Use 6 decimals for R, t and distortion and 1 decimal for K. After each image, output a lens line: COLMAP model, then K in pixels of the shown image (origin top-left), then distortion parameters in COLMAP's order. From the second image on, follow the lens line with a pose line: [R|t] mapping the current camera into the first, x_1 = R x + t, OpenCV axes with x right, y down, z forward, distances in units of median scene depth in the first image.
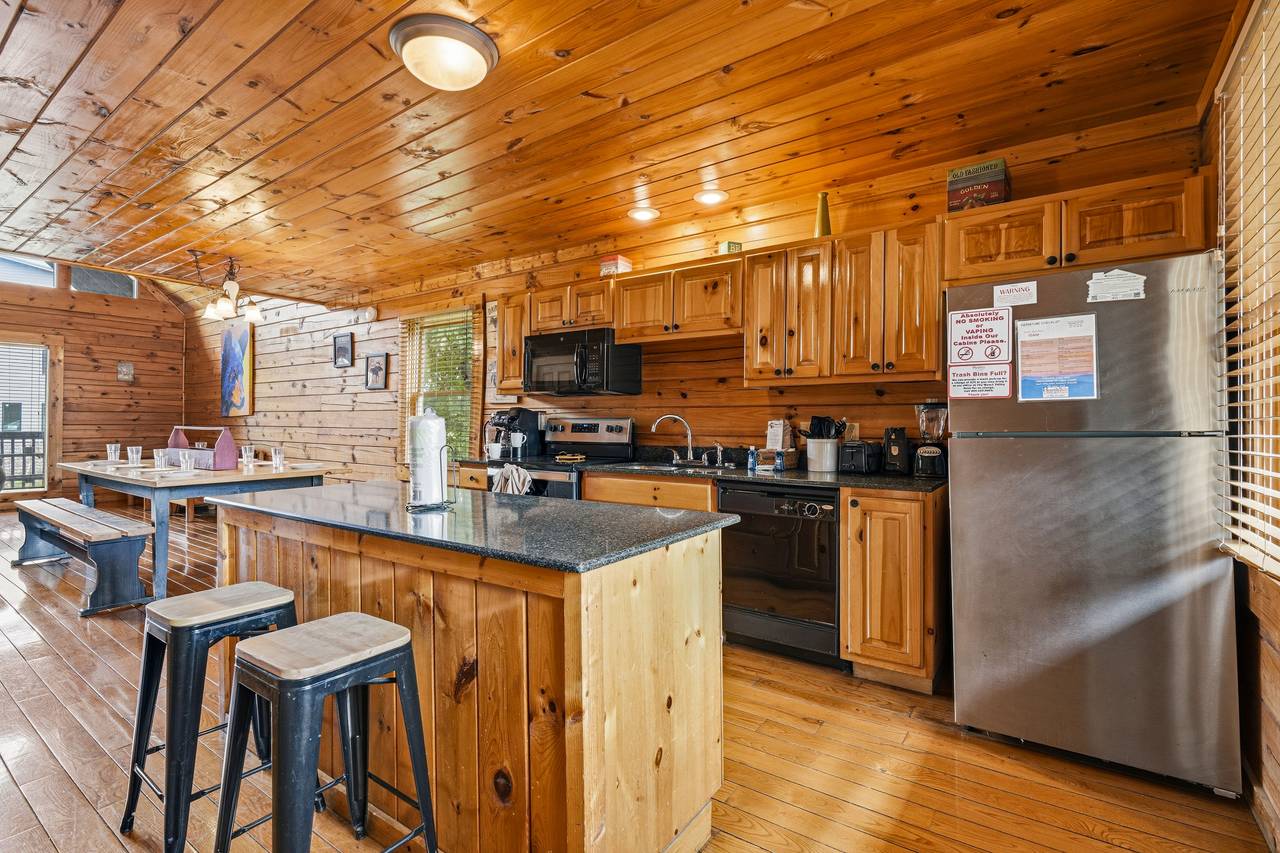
lens RADIAL K [[599.8, 0, 640.3], [0, 599.8, 423.0], [0, 0, 1]] dist [-0.002081, 0.000098]
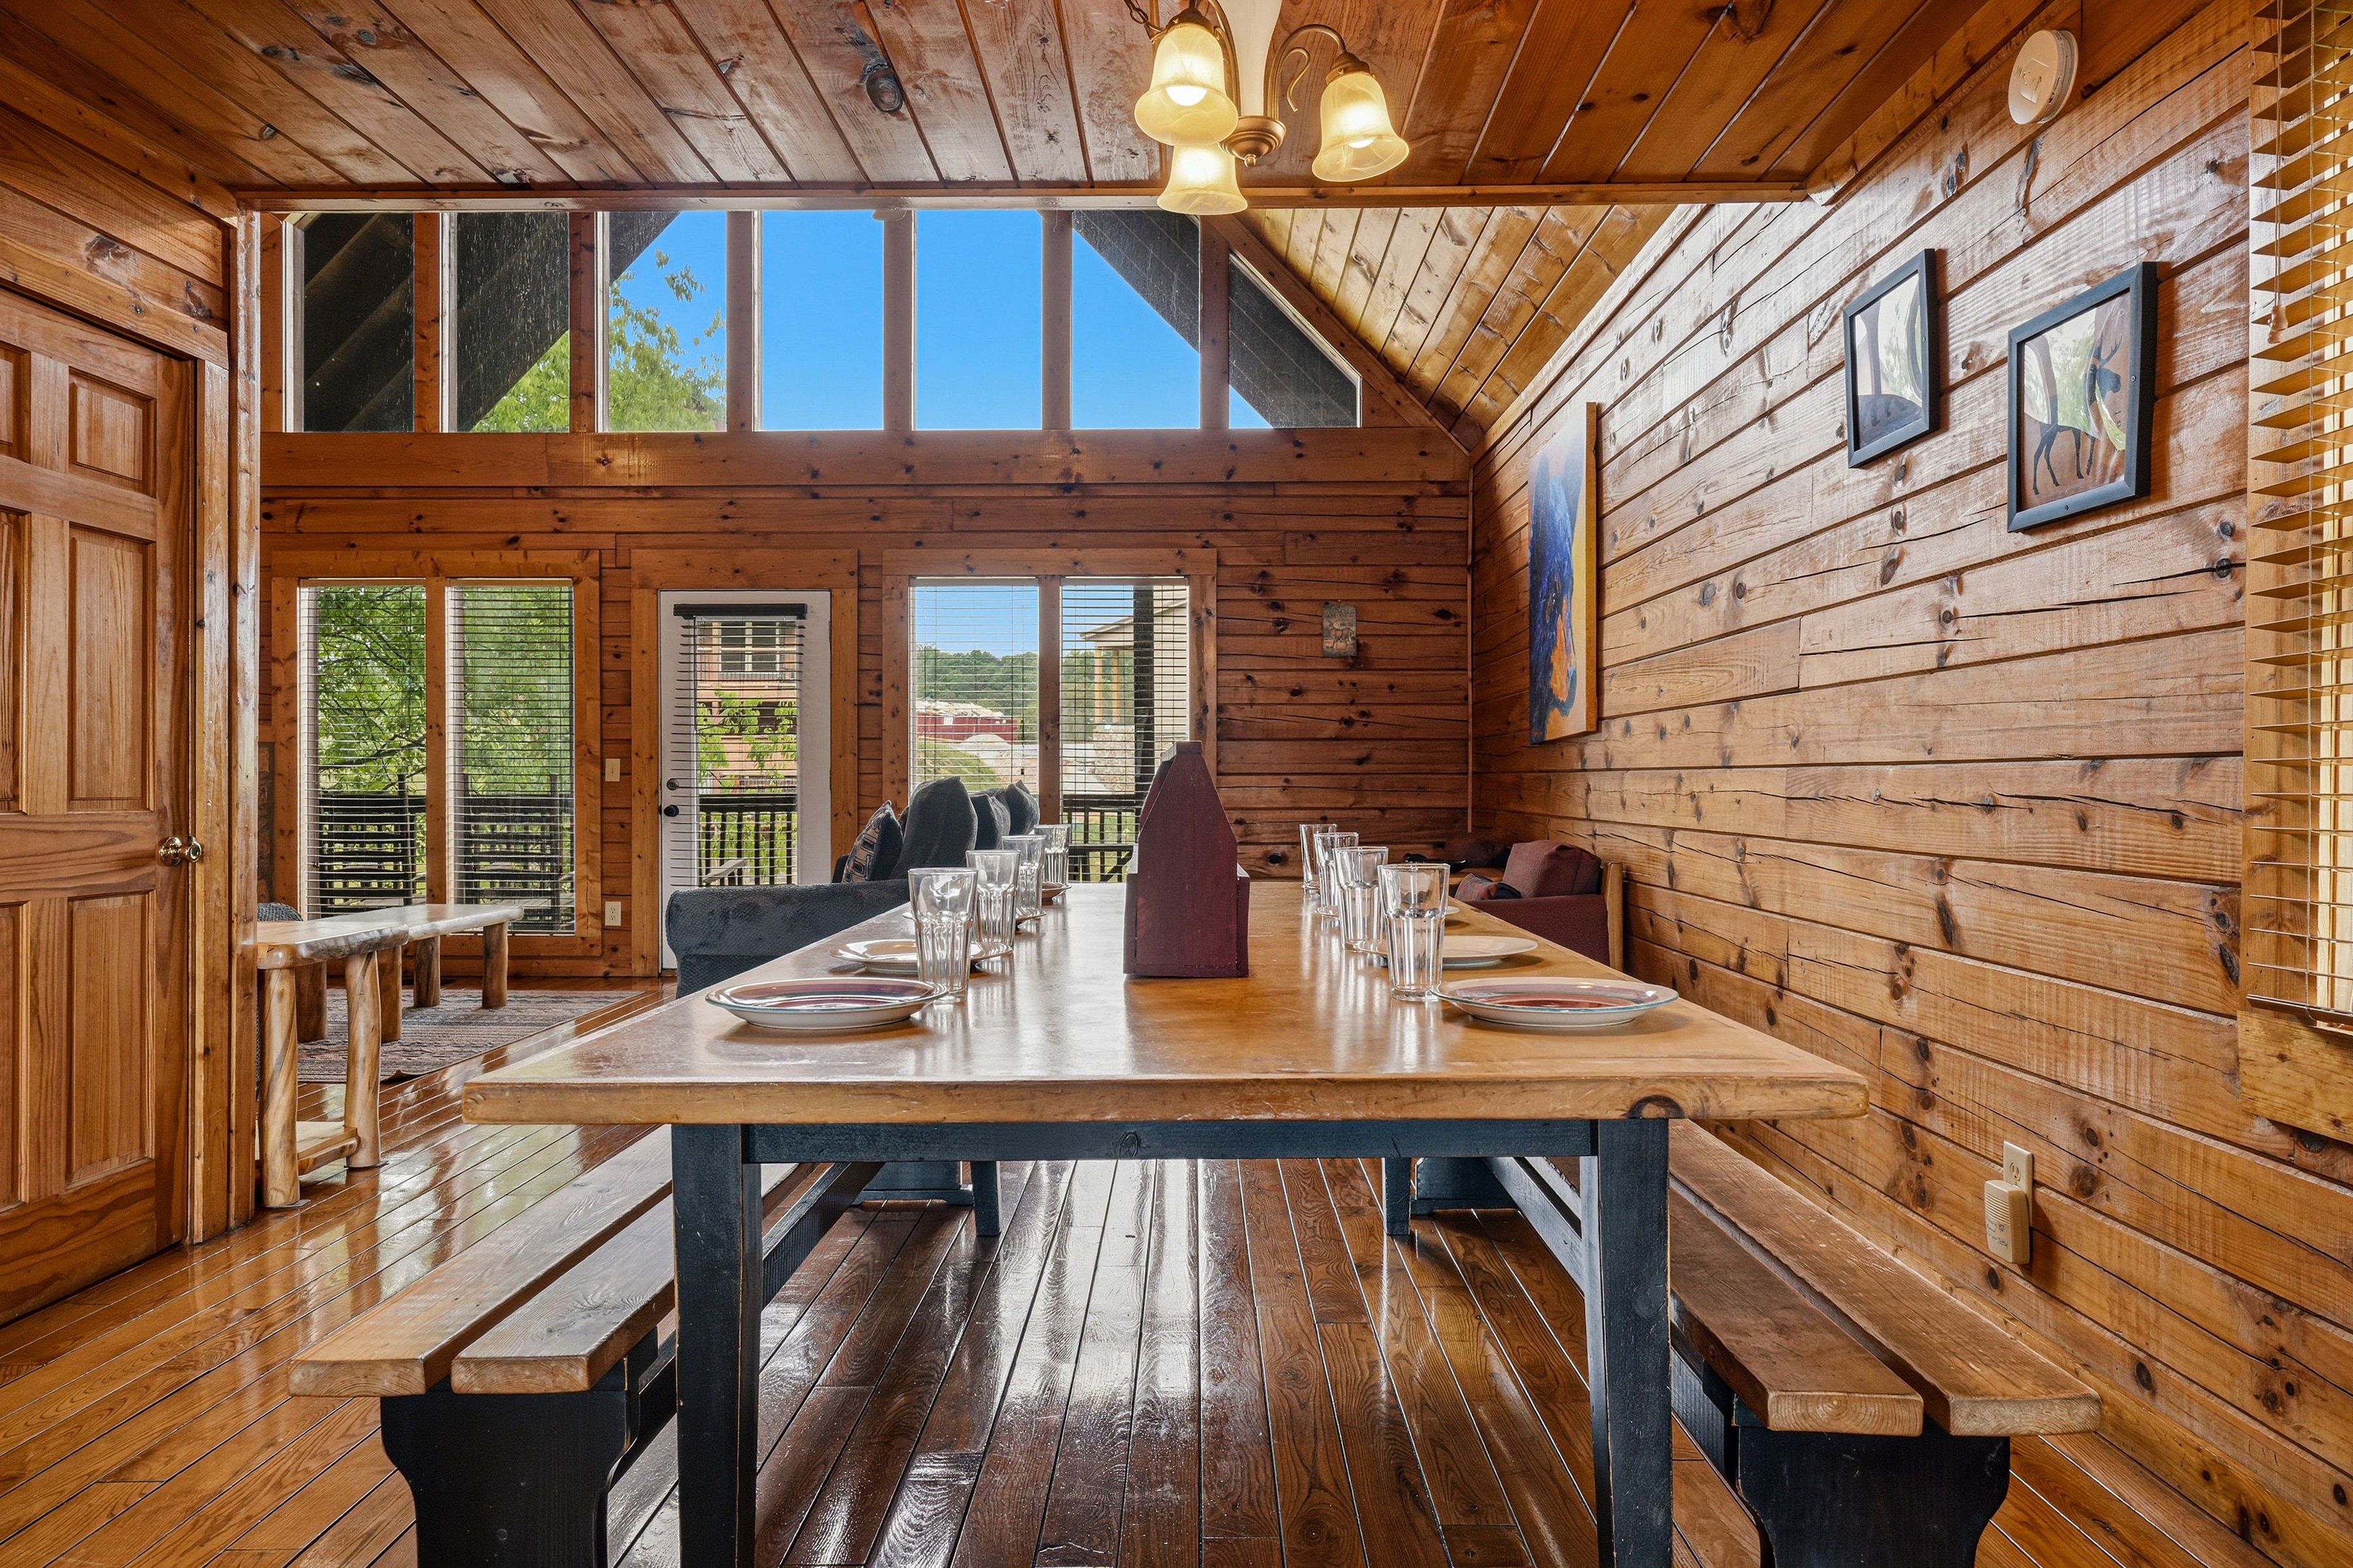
lens RADIAL K [[1447.0, 0, 1180.5], [0, 1447.0, 778.8], [0, 0, 1]] dist [0.001574, -0.000706]
pose [[0.570248, -0.007215, -0.821441, -0.202248], [0.001923, 0.999970, -0.007449, 0.013600], [0.821470, 0.002668, 0.570245, 0.453289]]
